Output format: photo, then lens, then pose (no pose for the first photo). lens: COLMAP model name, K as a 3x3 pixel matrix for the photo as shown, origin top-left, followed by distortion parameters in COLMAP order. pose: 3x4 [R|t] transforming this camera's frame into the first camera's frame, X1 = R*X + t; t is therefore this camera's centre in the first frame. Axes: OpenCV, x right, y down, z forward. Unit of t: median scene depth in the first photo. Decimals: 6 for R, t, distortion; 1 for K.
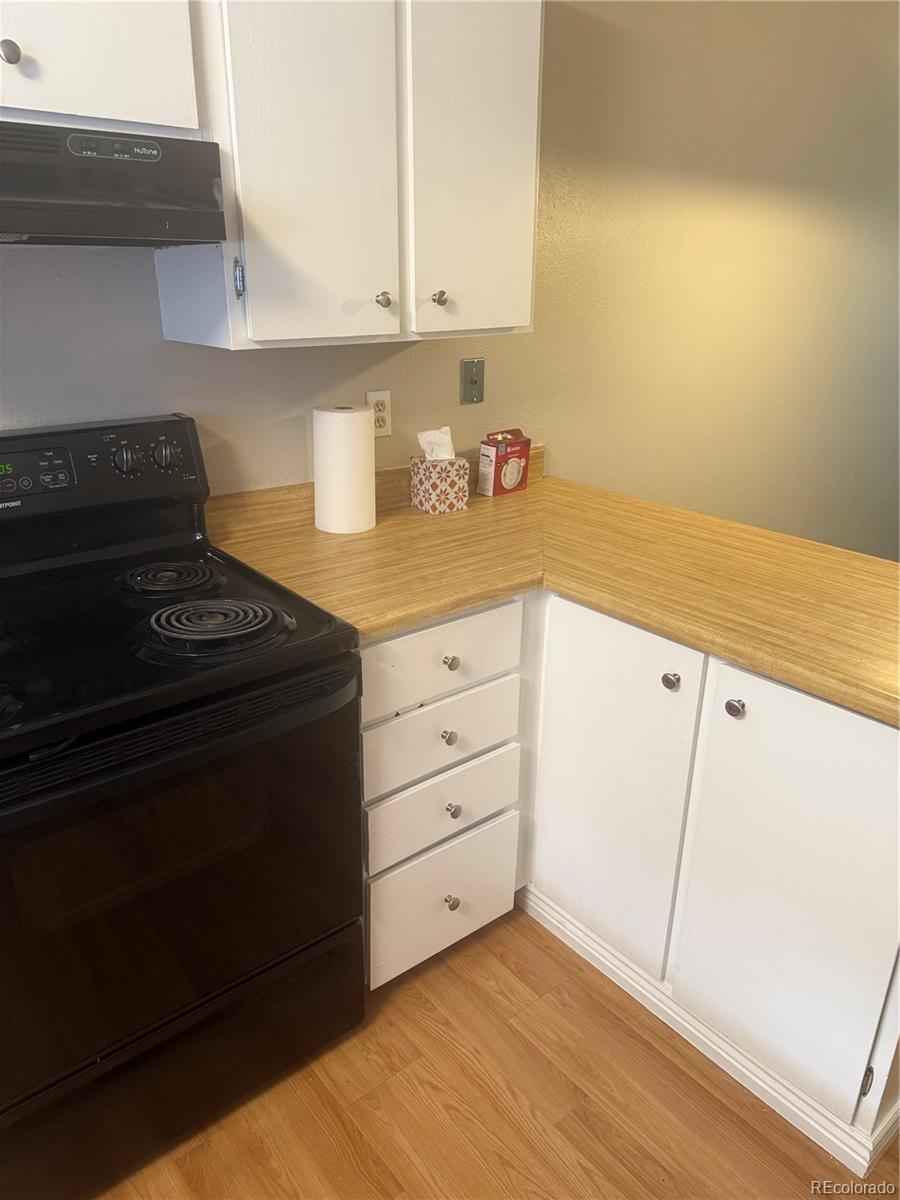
lens RADIAL K [[841.4, 0, 450.0], [0, 841.4, 600.0], [0, 0, 1]] dist [0.179846, -0.001816]
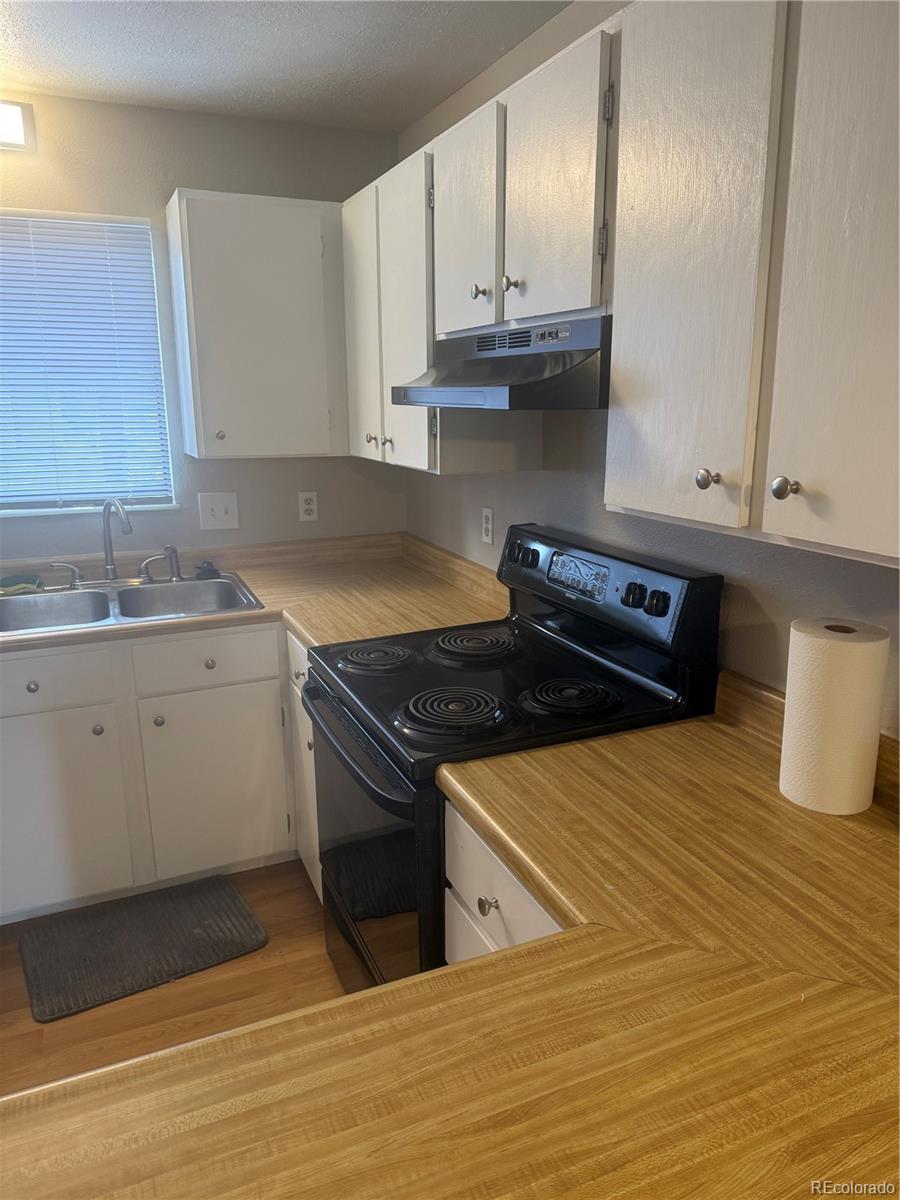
lens RADIAL K [[857.6, 0, 456.0], [0, 857.6, 608.7], [0, 0, 1]] dist [0.037159, -0.029262]
pose [[-0.262841, 0.240099, -0.934488, 0.621147], [-0.355911, 0.876110, 0.325206, -0.375566], [0.896795, 0.418072, -0.144824, 0.877492]]
